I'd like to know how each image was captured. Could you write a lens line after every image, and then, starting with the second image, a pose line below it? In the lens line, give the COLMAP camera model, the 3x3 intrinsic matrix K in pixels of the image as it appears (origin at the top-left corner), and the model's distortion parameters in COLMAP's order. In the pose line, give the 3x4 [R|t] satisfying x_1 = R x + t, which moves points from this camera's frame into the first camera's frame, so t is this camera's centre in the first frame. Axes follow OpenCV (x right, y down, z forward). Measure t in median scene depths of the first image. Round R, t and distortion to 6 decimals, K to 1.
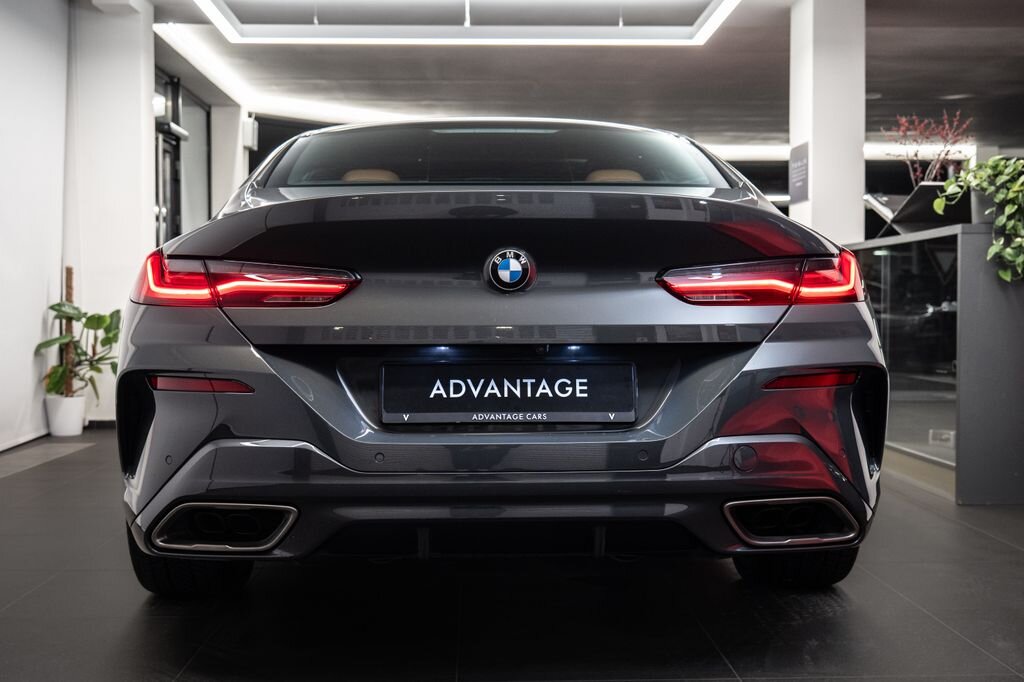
lens RADIAL K [[1356.0, 0, 499.4], [0, 1356.0, 299.3], [0, 0, 1]] dist [0.025284, 0.000000]
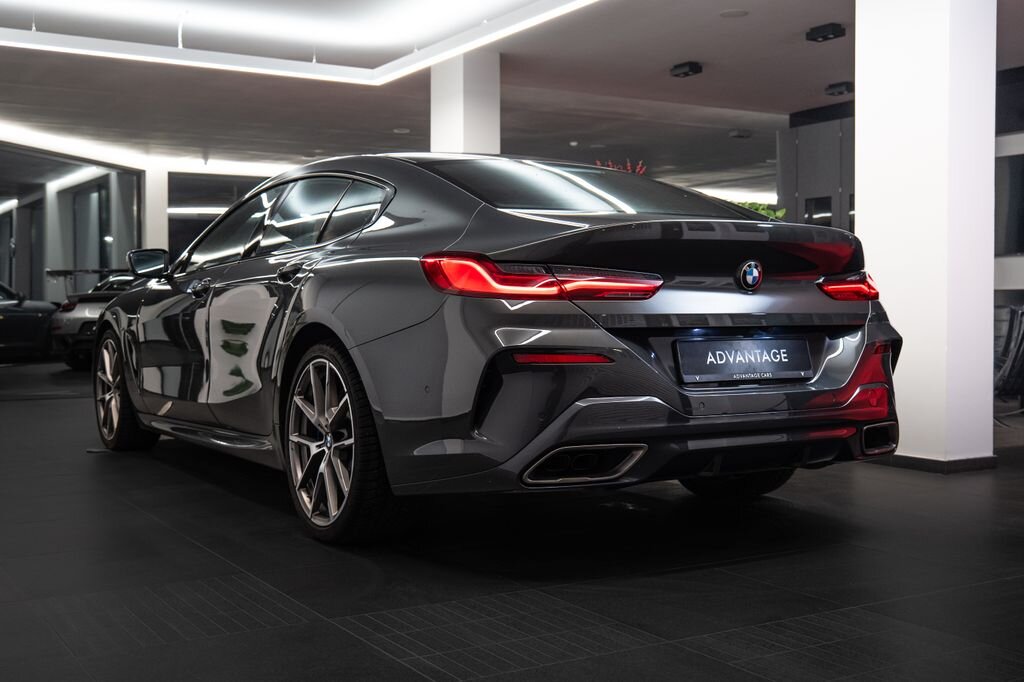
lens RADIAL K [[1208.5, 0, 516.6], [0, 1208.5, 340.4], [0, 0, 1]] dist [0.007434, 0.000000]
pose [[0.867205, -0.012244, 0.497800, -0.774069], [-0.005788, 0.999382, 0.034664, 0.004014], [-0.497917, -0.032942, 0.866599, -0.004738]]
